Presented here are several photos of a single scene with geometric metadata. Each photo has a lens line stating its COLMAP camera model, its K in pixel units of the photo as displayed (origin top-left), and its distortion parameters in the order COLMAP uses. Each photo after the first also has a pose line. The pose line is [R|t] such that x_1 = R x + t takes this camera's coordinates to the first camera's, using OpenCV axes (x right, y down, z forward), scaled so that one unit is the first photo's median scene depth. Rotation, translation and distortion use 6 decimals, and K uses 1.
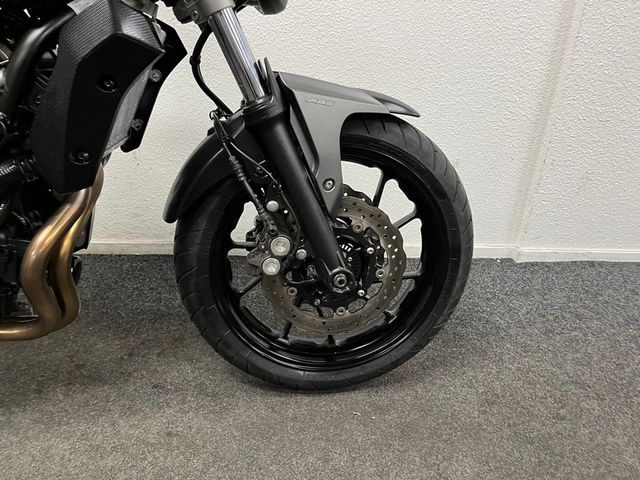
lens RADIAL K [[479.9, 0, 315.1], [0, 479.9, 236.9], [0, 0, 1]] dist [0.055065, -0.083487]
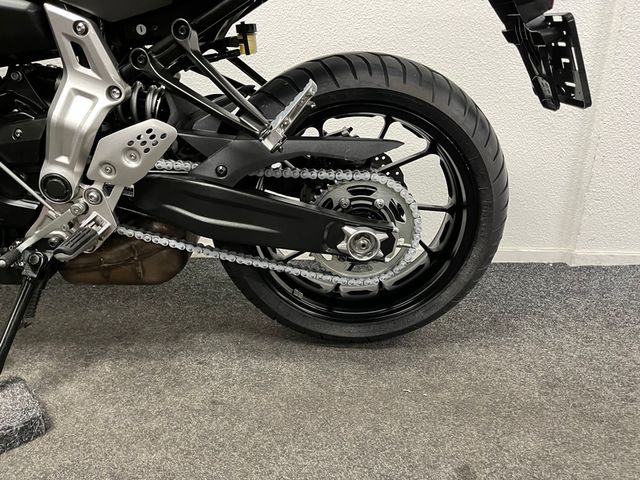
lens RADIAL K [[479.9, 0, 317.3], [0, 479.9, 237.3], [0, 0, 1]] dist [0.055065, -0.083487]
pose [[0.997079, -0.006548, -0.076101, -0.015512], [-0.002252, 0.993366, -0.114975, 0.172852], [0.076349, 0.114810, 0.990449, 0.009980]]
